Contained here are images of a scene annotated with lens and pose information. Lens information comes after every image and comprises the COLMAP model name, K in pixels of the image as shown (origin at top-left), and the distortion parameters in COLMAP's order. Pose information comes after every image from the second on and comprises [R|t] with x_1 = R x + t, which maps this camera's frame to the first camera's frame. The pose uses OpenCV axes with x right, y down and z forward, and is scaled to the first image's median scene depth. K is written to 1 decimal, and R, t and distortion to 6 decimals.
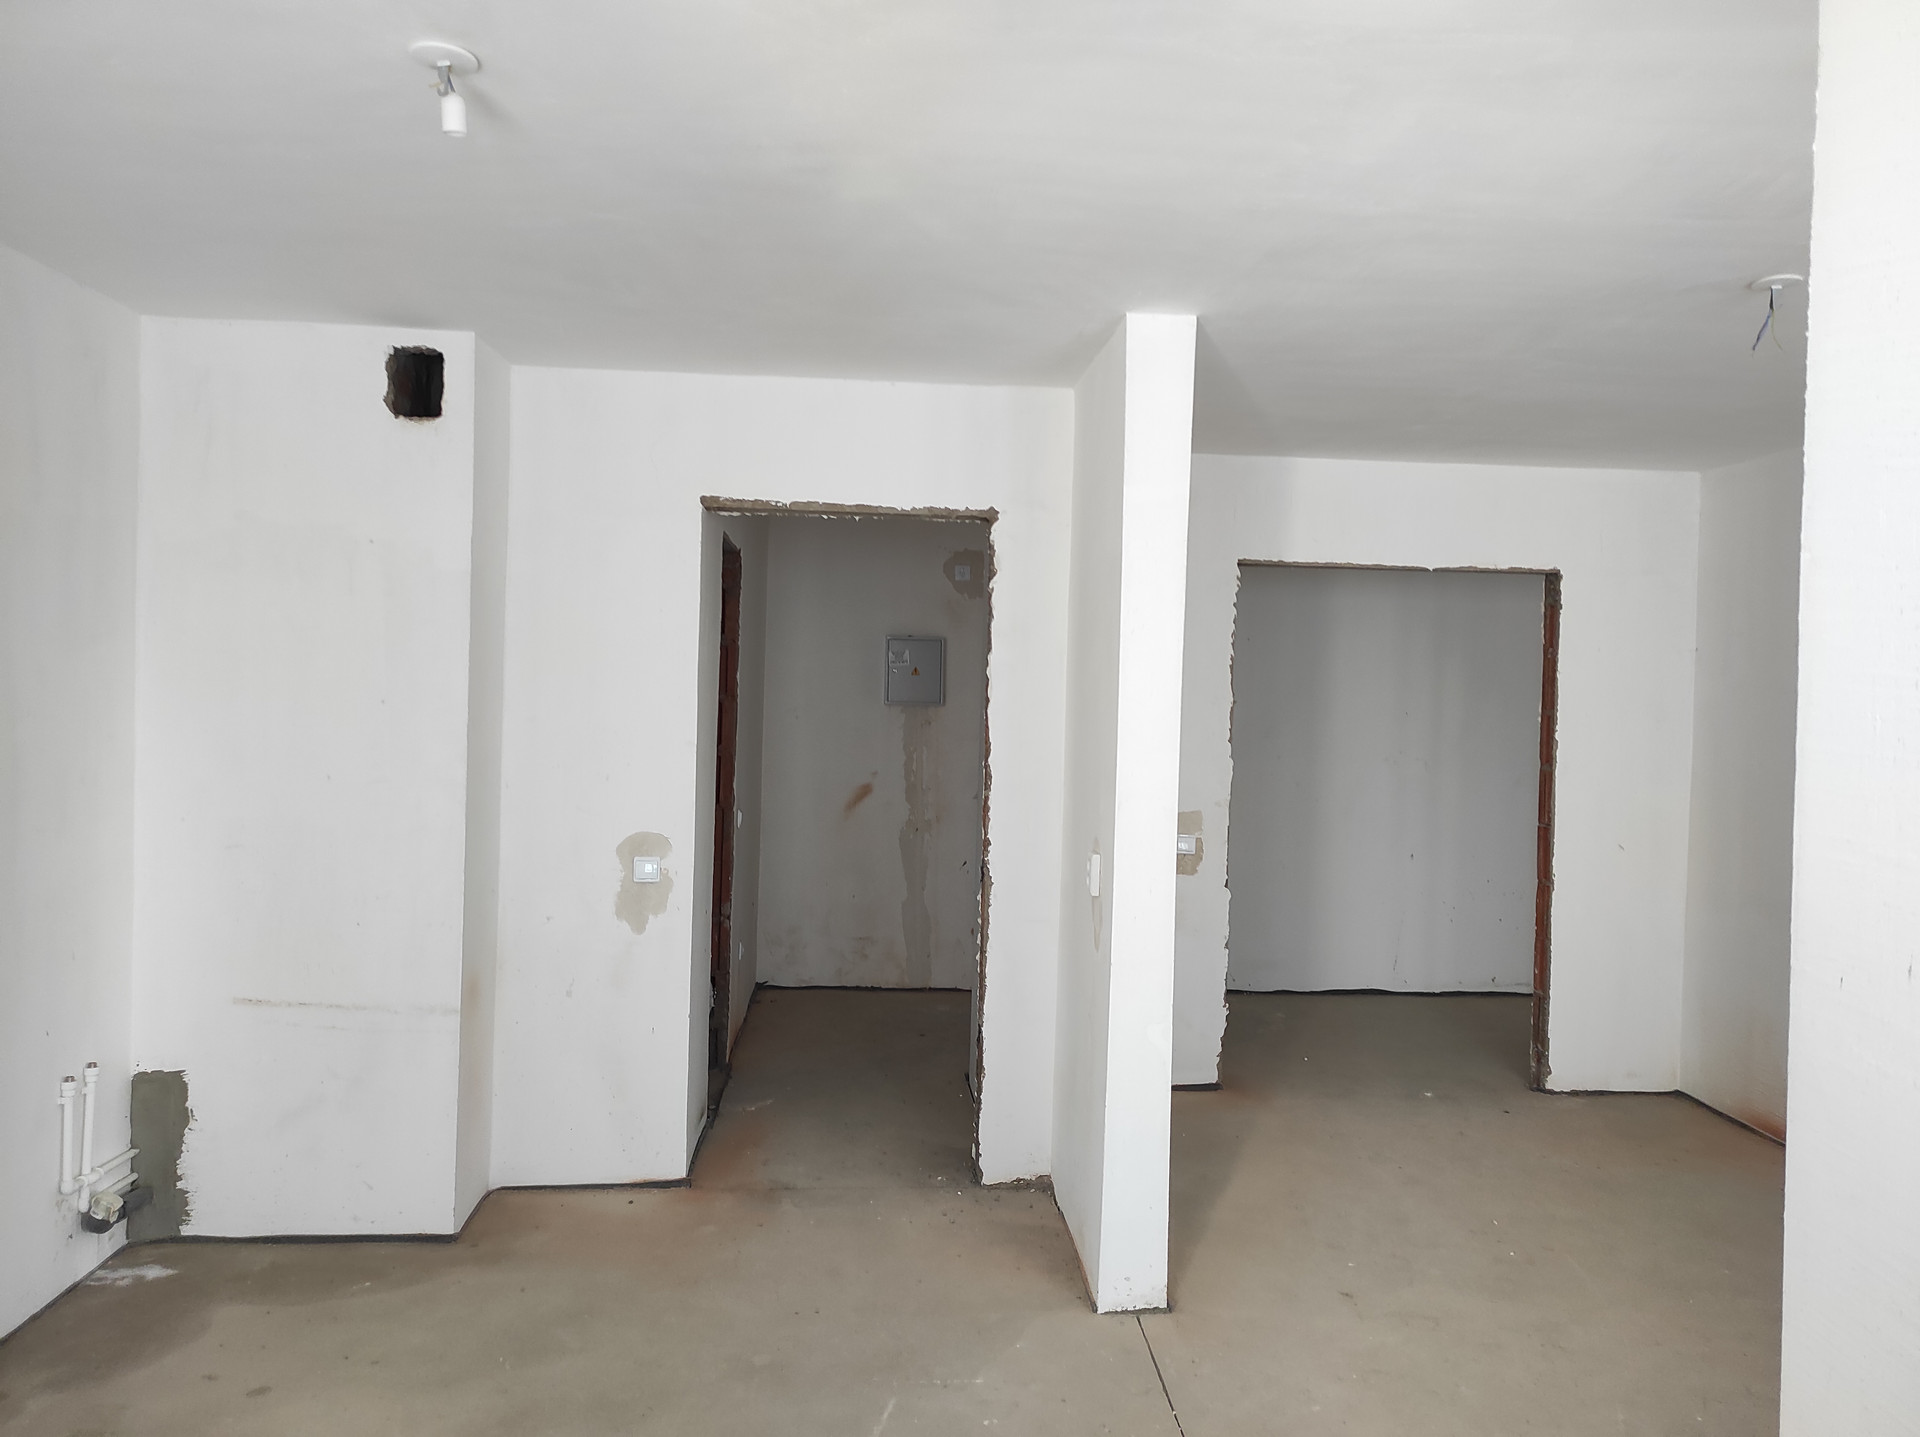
lens RADIAL K [[1407.9, 0, 967.0], [0, 1407.9, 722.2], [0, 0, 1]] dist [0.075136, -0.064938]
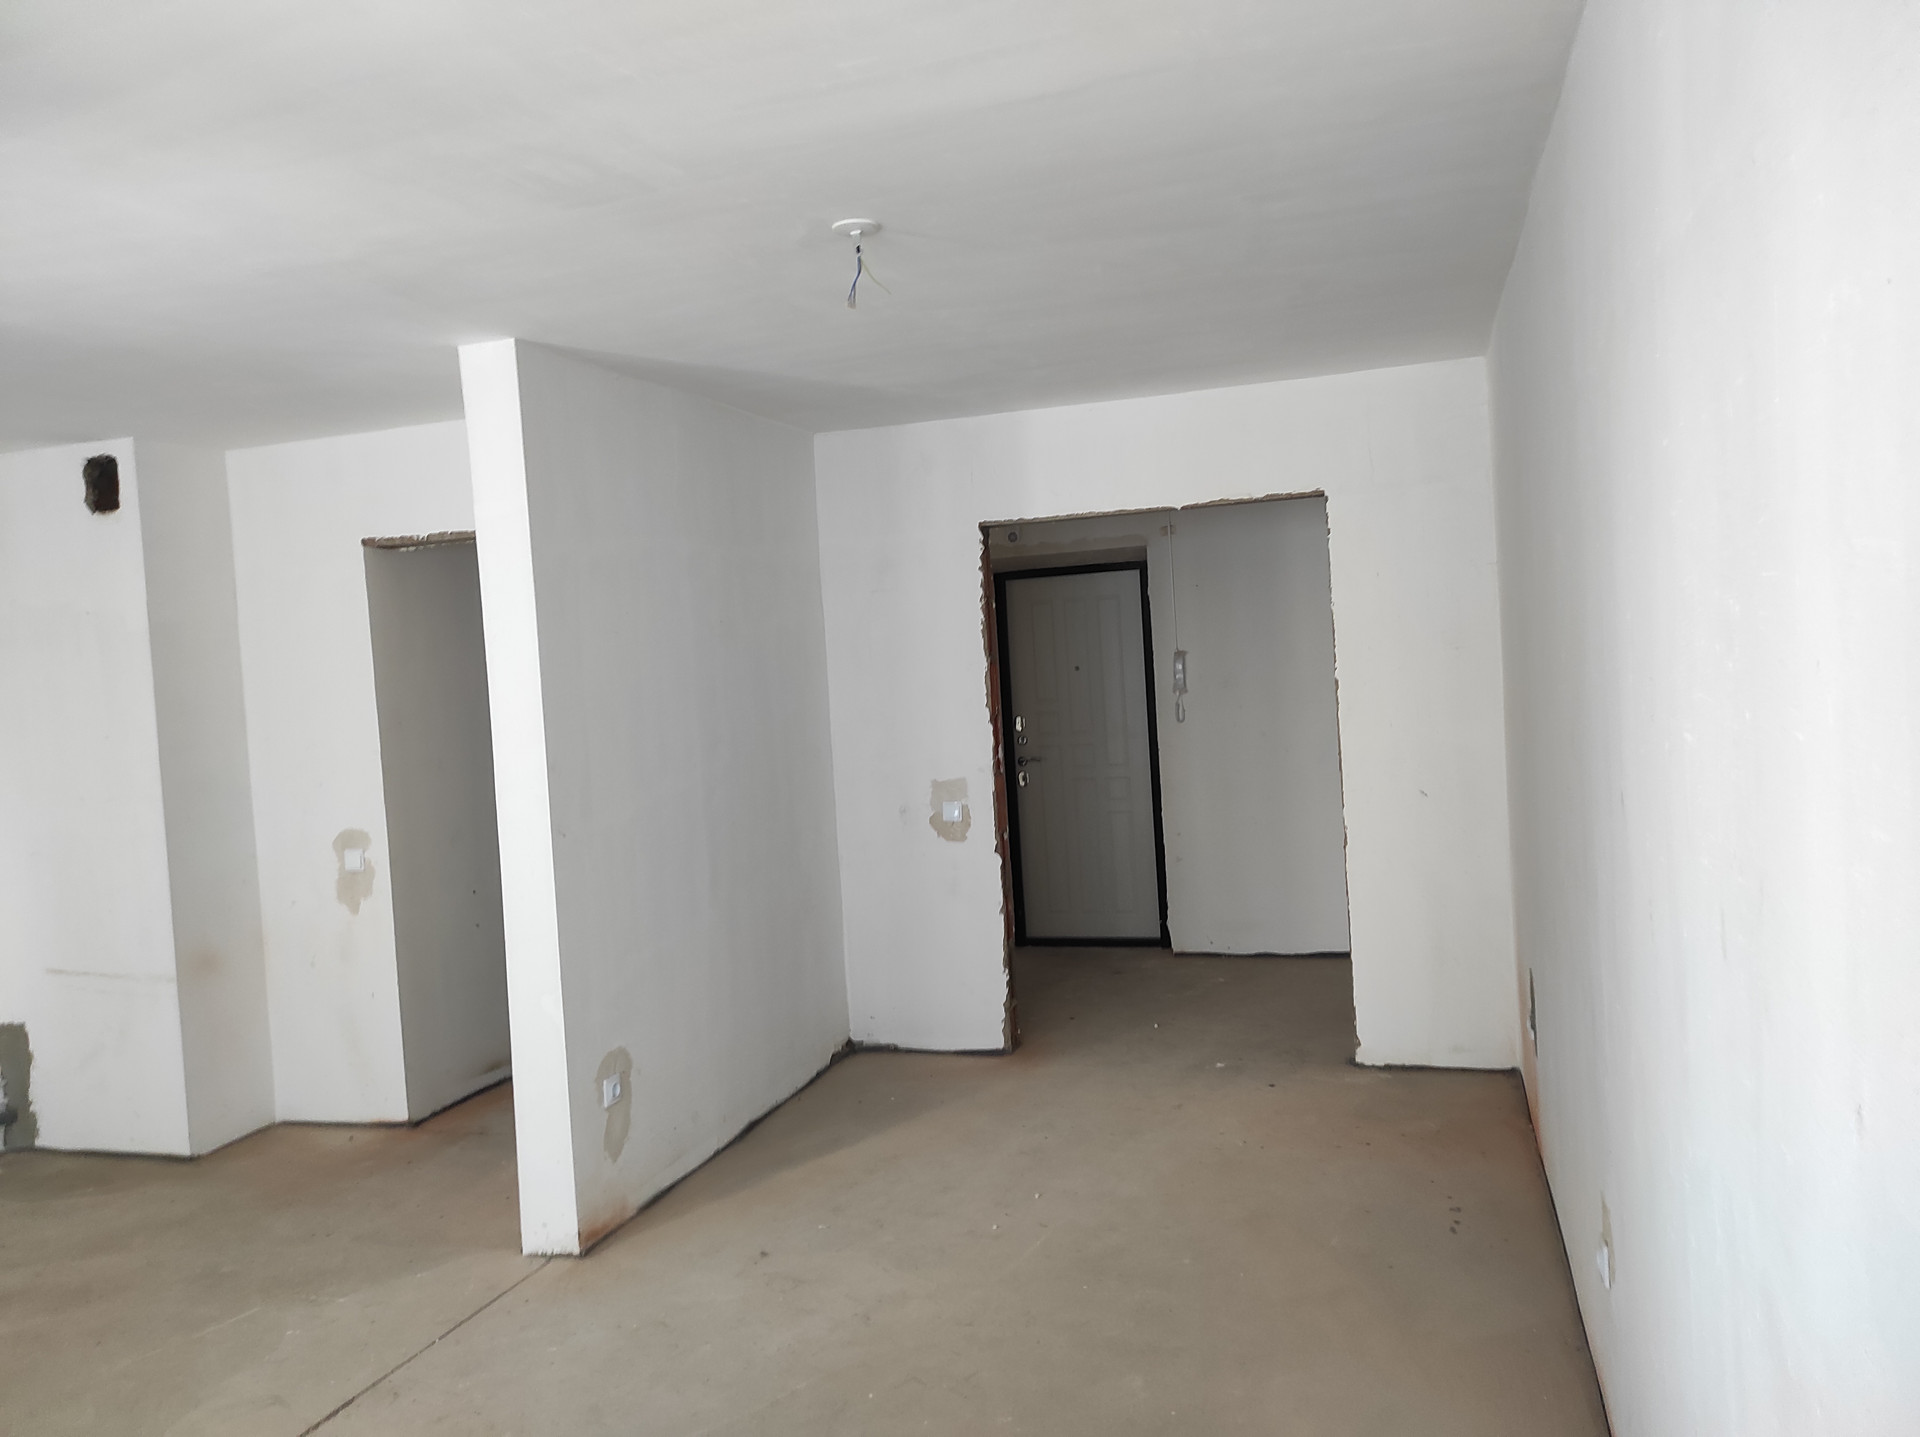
lens RADIAL K [[1416.2, 0, 959.3], [0, 1416.2, 709.5], [0, 0, 1]] dist [0.068182, -0.067010]
pose [[0.920400, -0.069128, -0.384818, 0.704952], [0.077468, 0.996976, 0.006191, 0.010562], [0.383226, -0.035509, 0.922972, 0.096243]]
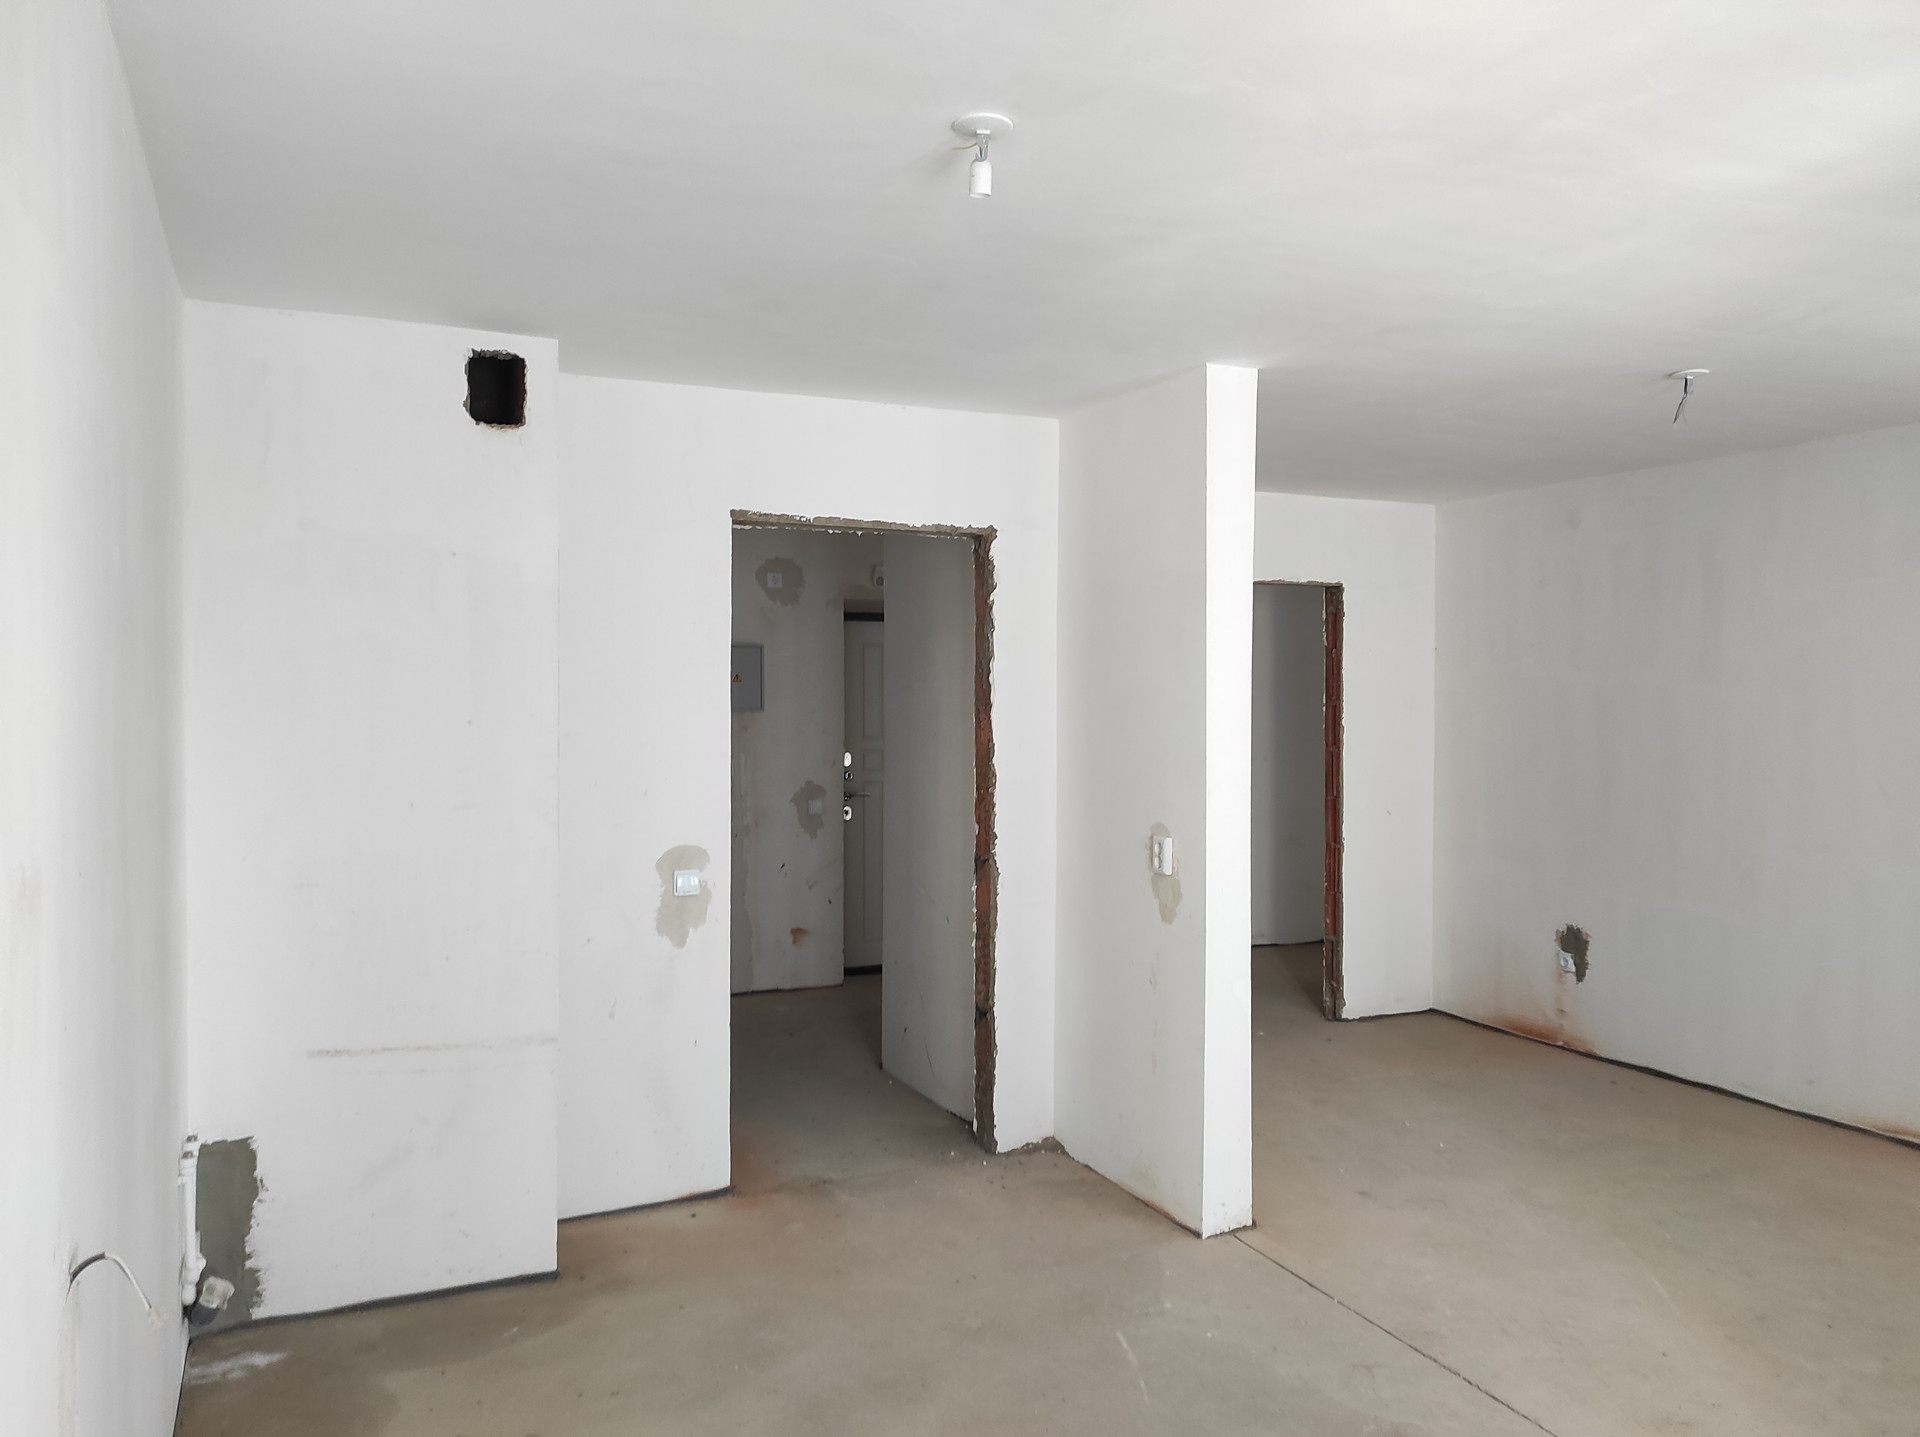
lens RADIAL K [[1407.9, 0, 967.0], [0, 1407.9, 722.2], [0, 0, 1]] dist [0.075136, -0.064938]
pose [[0.936858, -0.030237, 0.348399, -0.384871], [0.030018, 0.999531, 0.006029, -0.009210], [-0.348418, 0.004810, 0.937327, -0.004665]]
